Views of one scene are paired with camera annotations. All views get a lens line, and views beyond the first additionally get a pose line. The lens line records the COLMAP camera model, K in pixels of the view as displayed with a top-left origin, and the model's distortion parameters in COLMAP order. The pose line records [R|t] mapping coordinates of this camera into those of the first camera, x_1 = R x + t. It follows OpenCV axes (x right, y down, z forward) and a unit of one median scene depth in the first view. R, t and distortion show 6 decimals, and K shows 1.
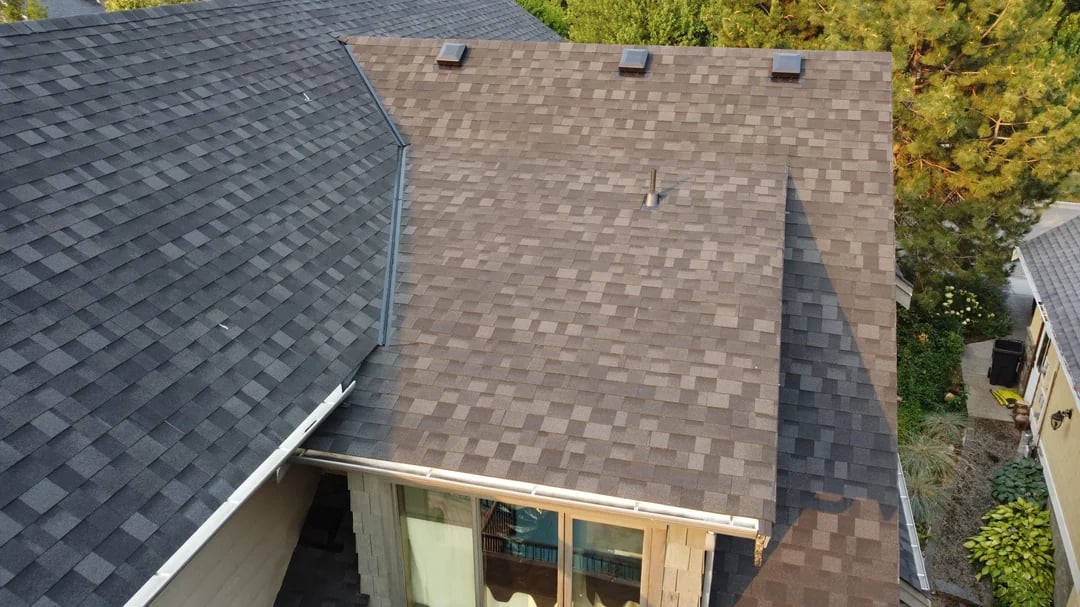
lens RADIAL K [[819.6, 0, 539.9], [0, 819.6, 302.2], [0, 0, 1]] dist [0.006144, -0.005535]
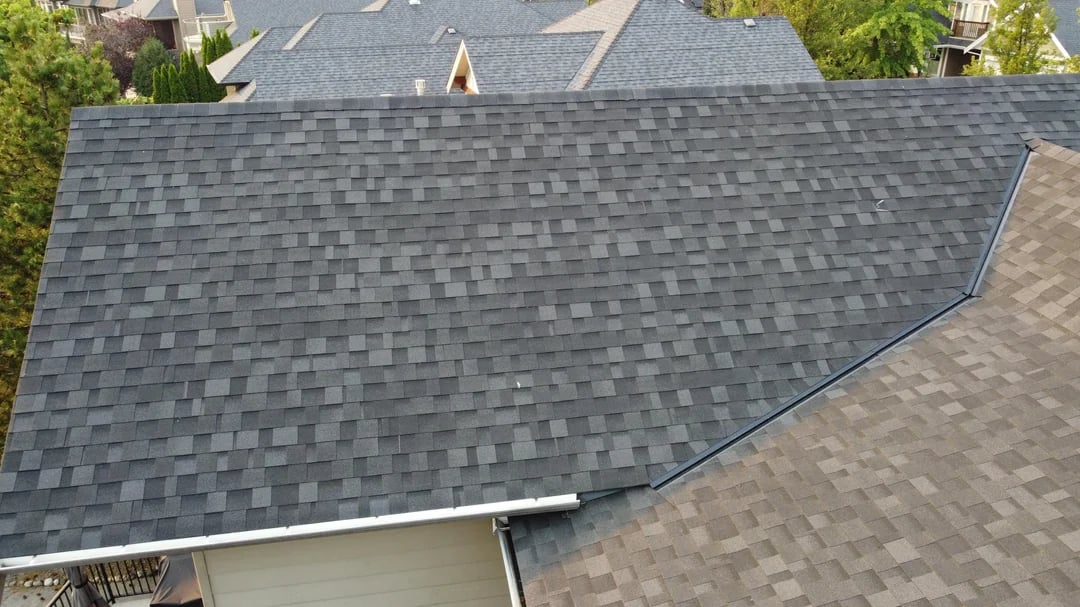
lens RADIAL K [[819.6, 0, 540.4], [0, 819.6, 304.5], [0, 0, 1]] dist [0.006144, -0.005535]
pose [[0.417388, 0.373803, -0.828287, 0.471806], [-0.365470, 0.903565, 0.223609, -0.312415], [0.831997, 0.209383, 0.513751, 0.385390]]
